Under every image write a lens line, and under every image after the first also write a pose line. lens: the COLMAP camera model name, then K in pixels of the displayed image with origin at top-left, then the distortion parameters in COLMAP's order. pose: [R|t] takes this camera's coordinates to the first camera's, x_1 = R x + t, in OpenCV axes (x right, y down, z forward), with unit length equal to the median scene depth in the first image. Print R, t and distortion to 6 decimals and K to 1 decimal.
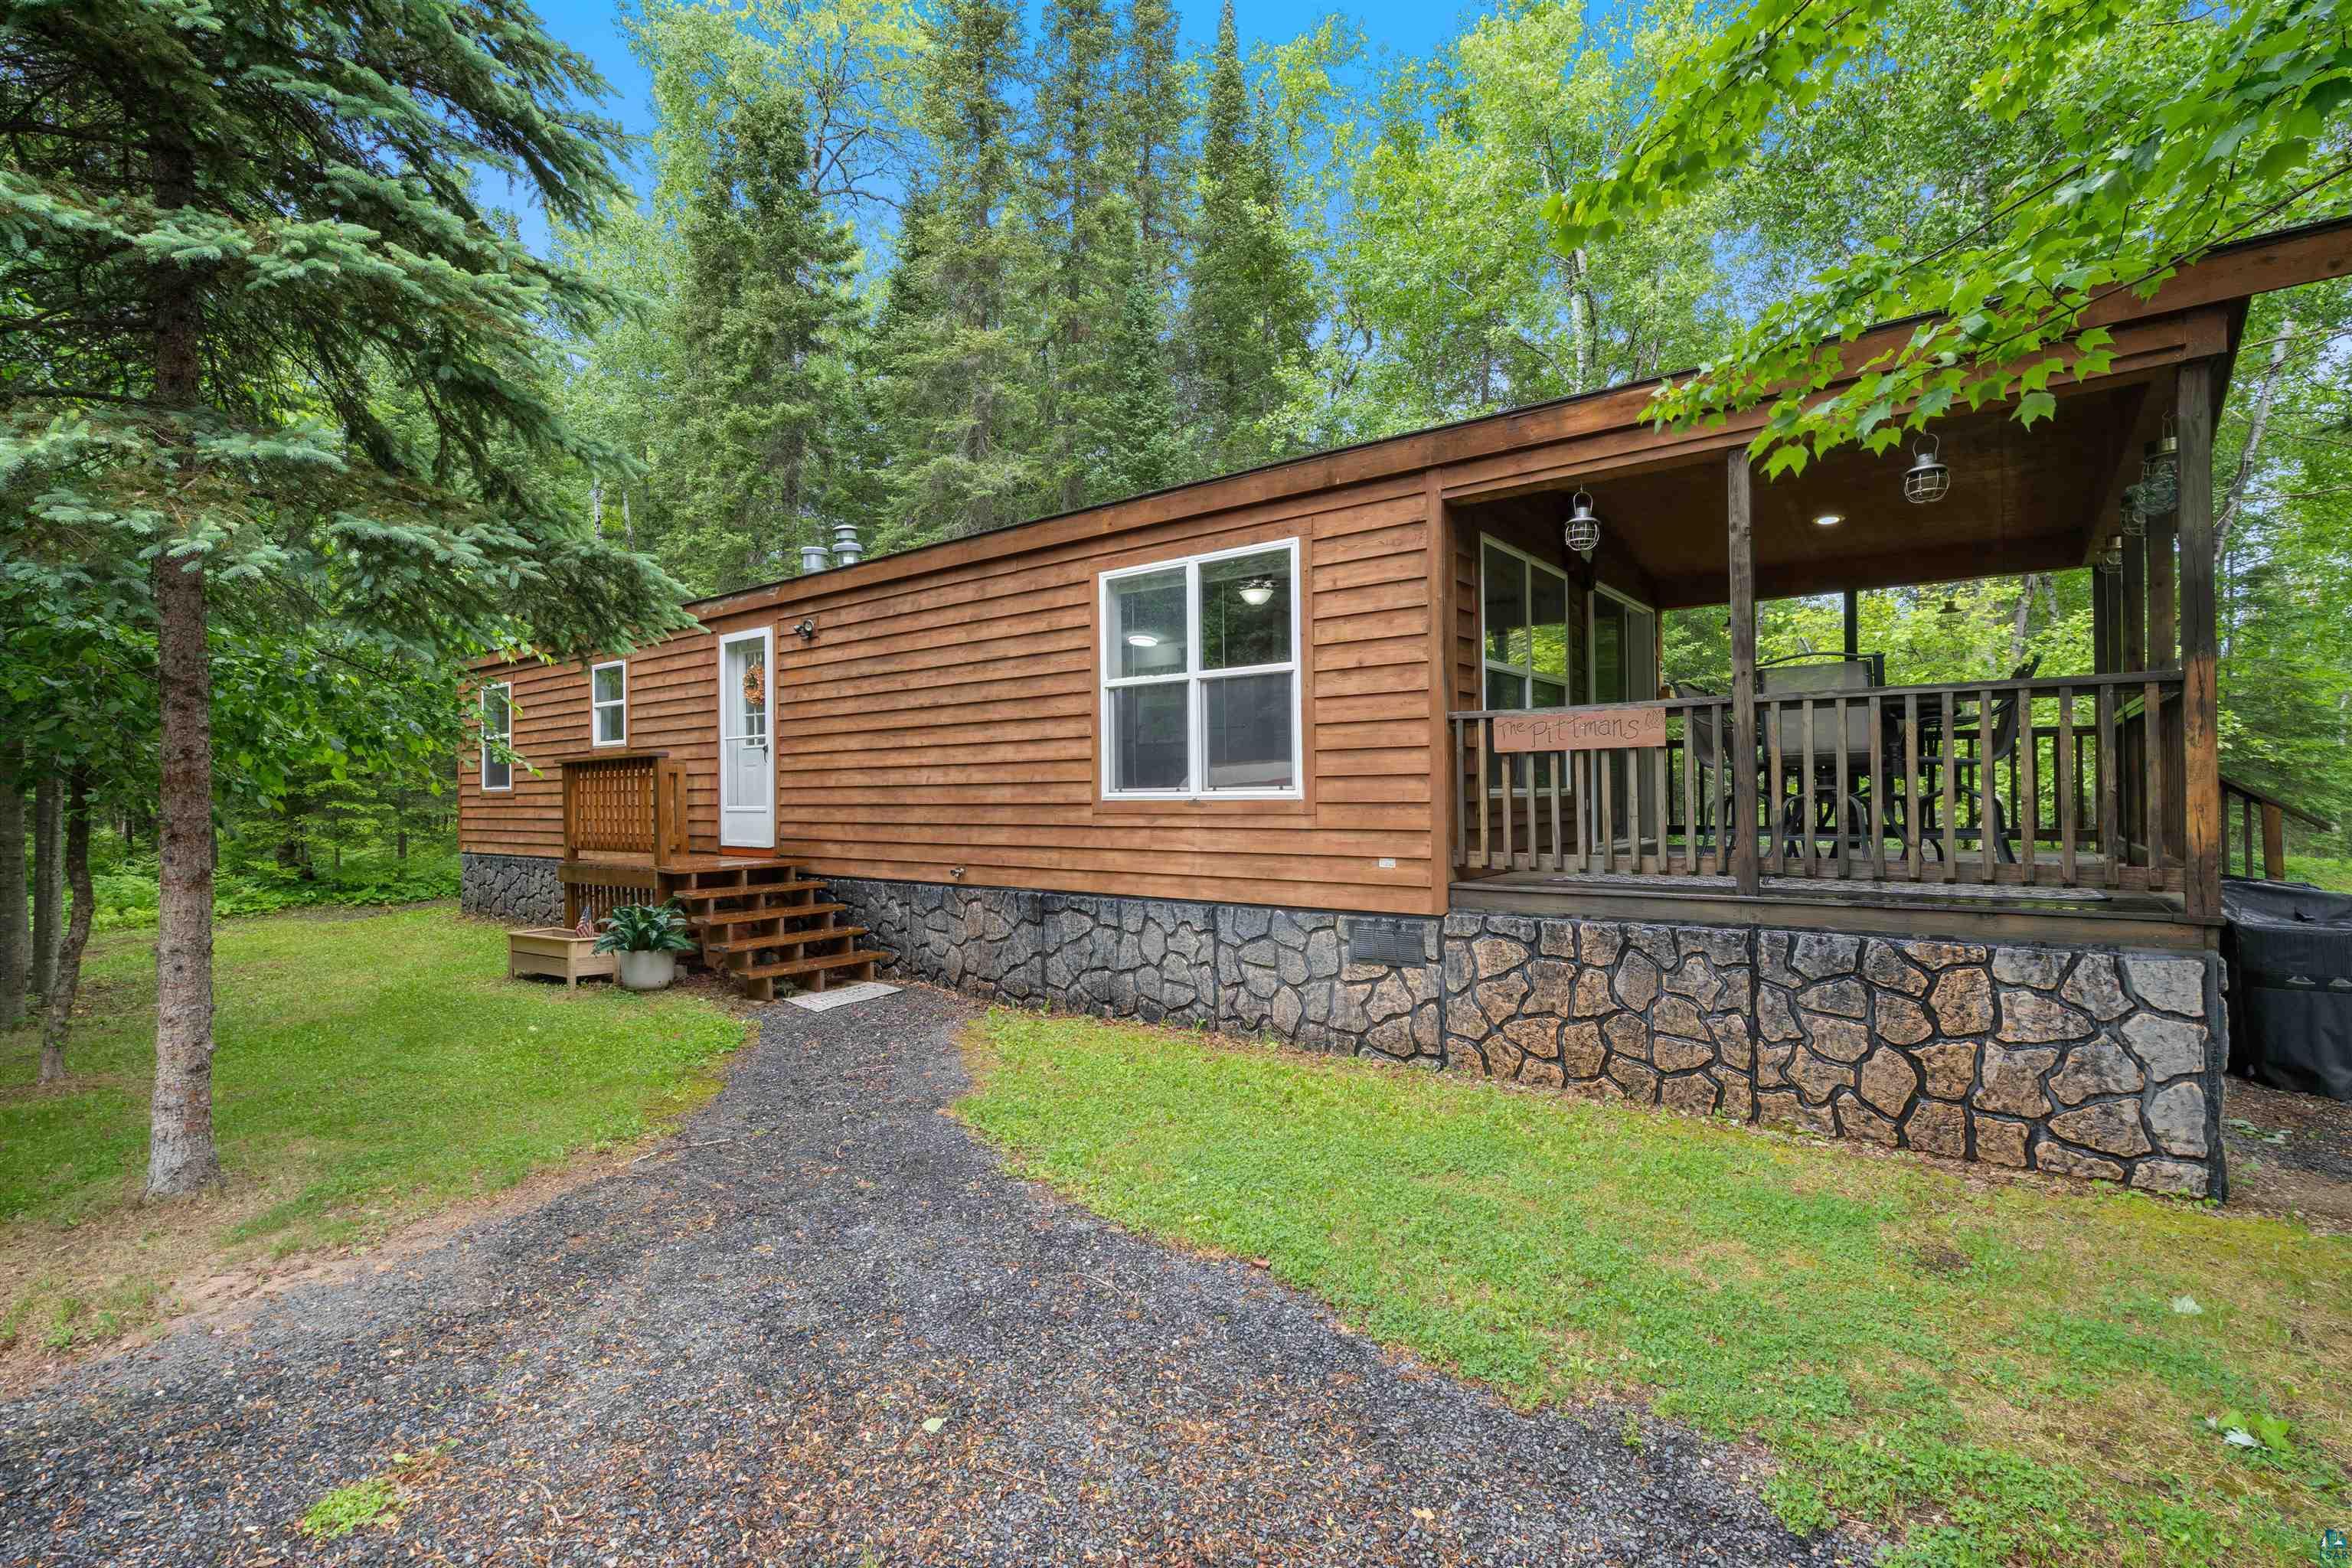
lens RADIAL K [[1042.8, 0, 1166.6], [0, 1042.8, 765.4], [0, 0, 1]] dist [0.000838, 0.000325]
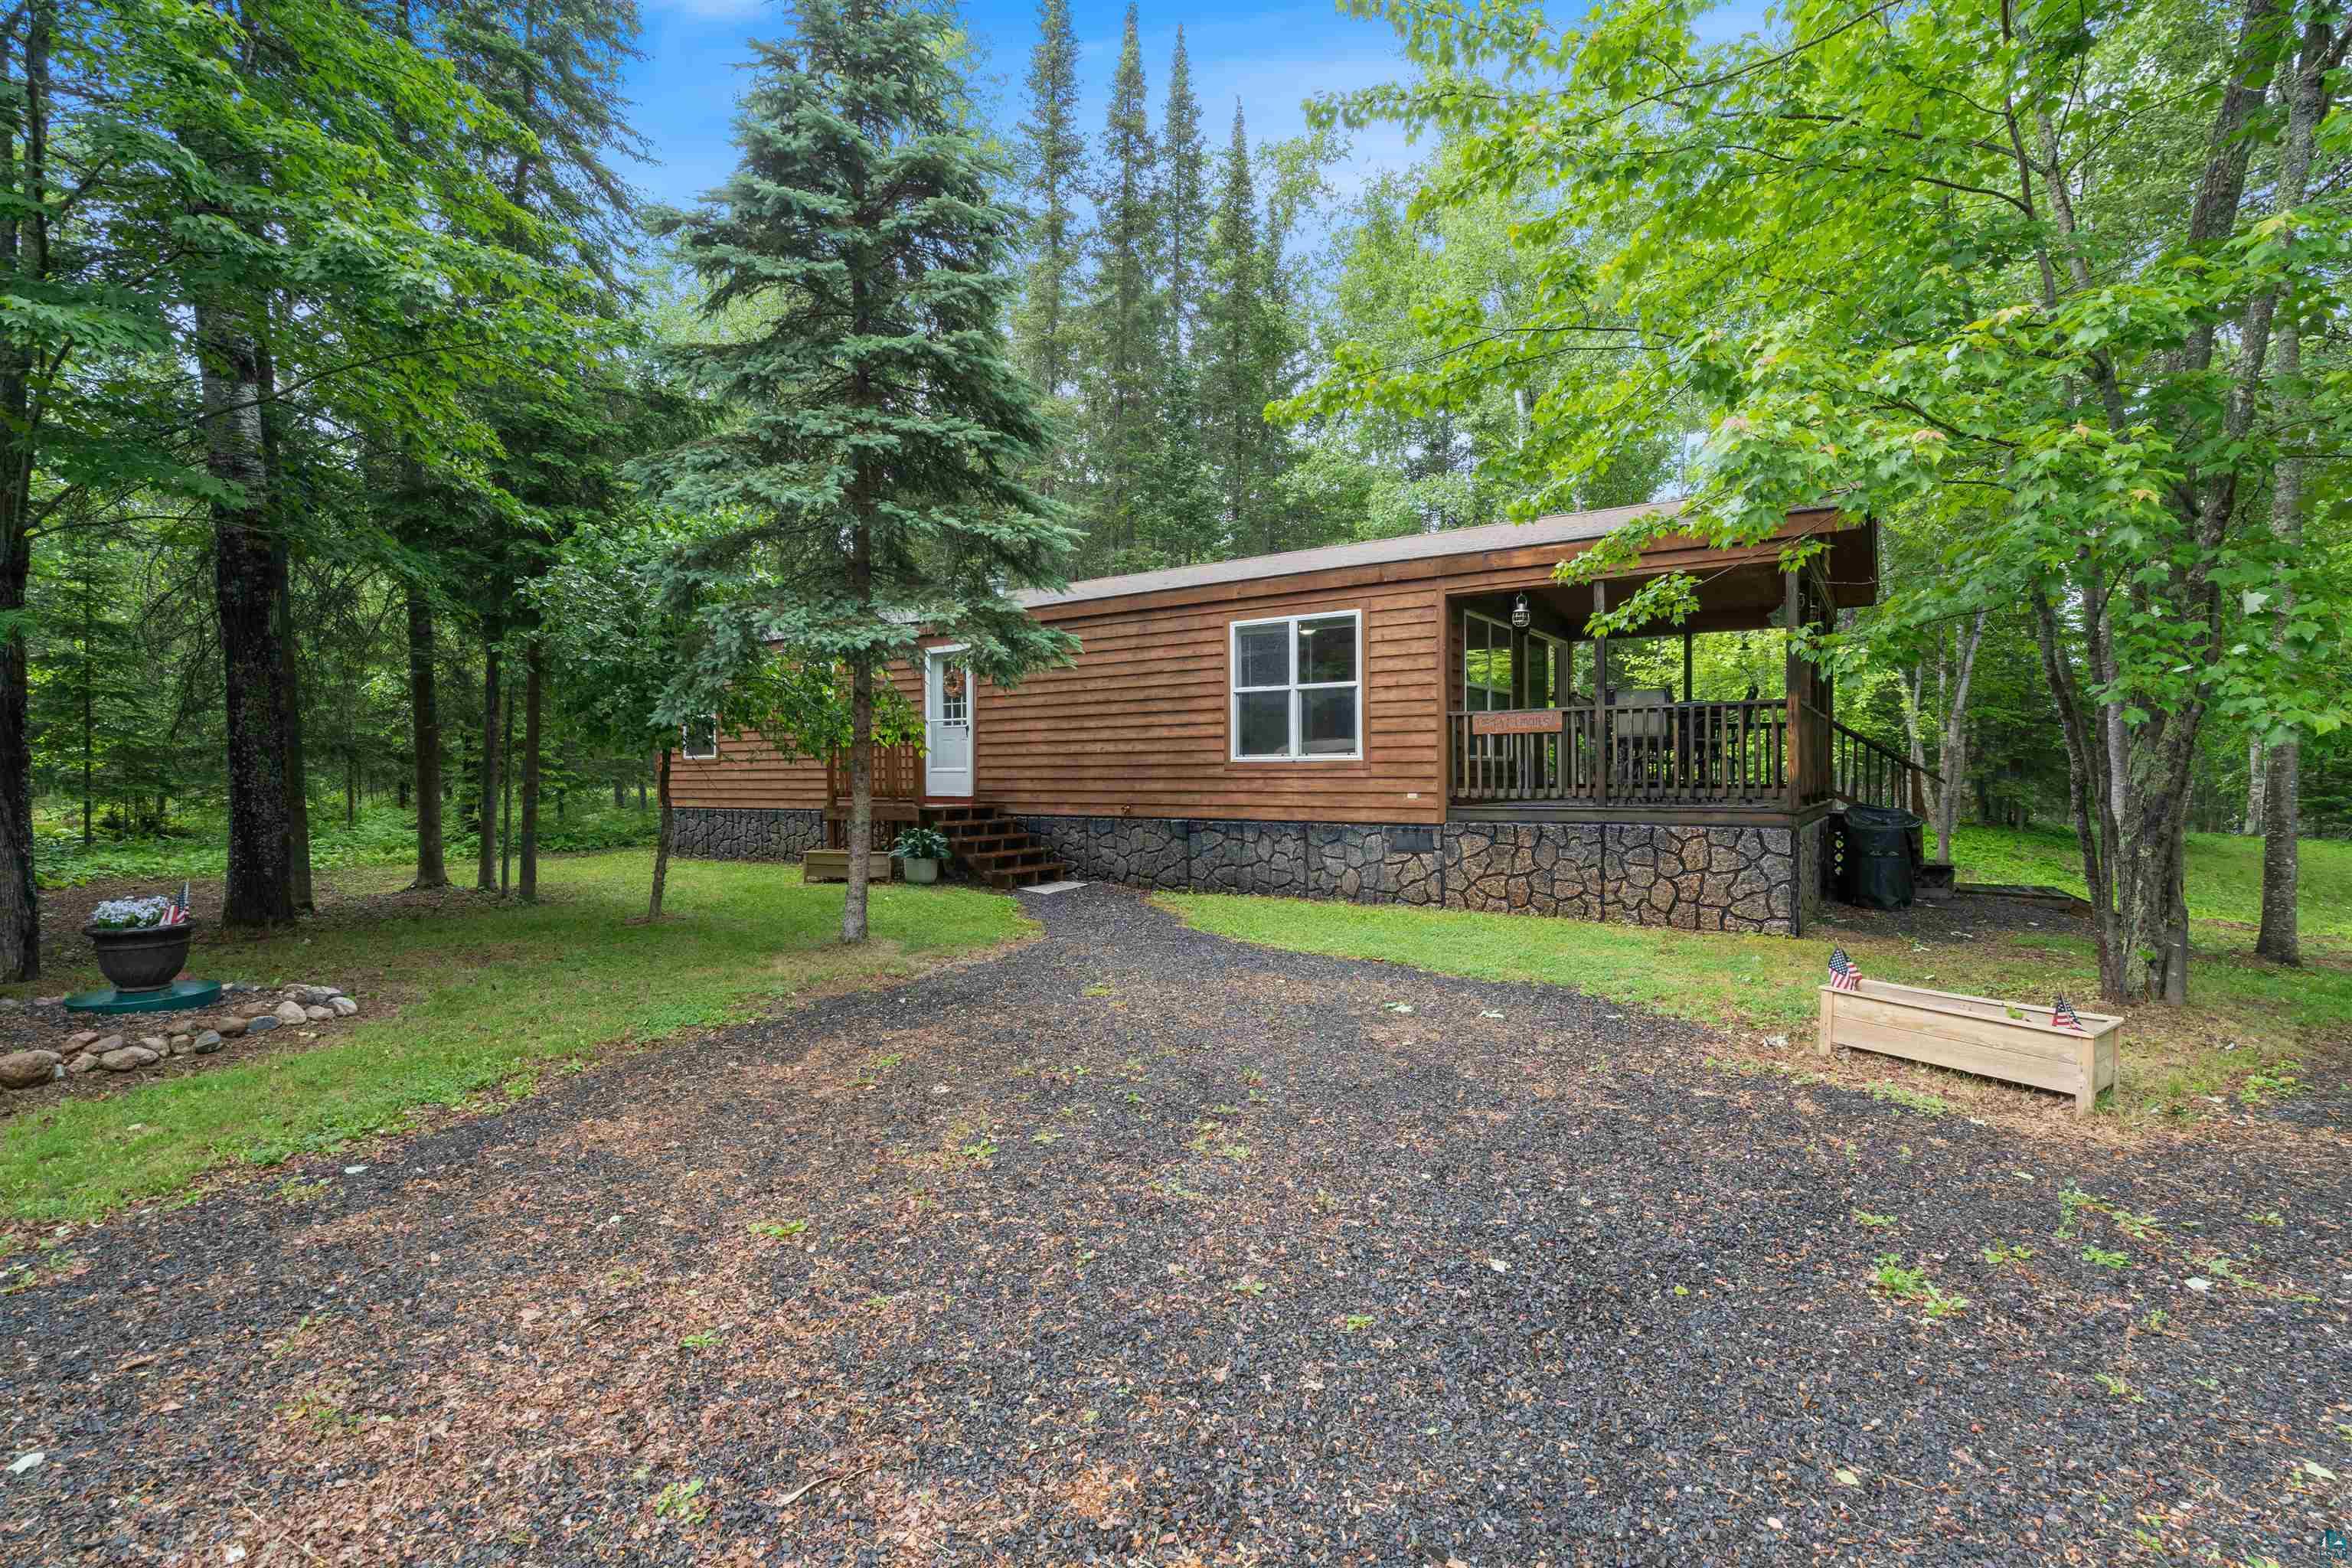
lens RADIAL K [[1082.2, 0, 1155.0], [0, 1082.2, 750.9], [0, 0, 1]] dist [-0.006299, 0.000530]
pose [[0.998513, 0.013203, 0.052889, -0.306962], [-0.012938, 0.999902, -0.005363, 0.030708], [-0.052955, 0.004671, 0.998586, -0.775475]]
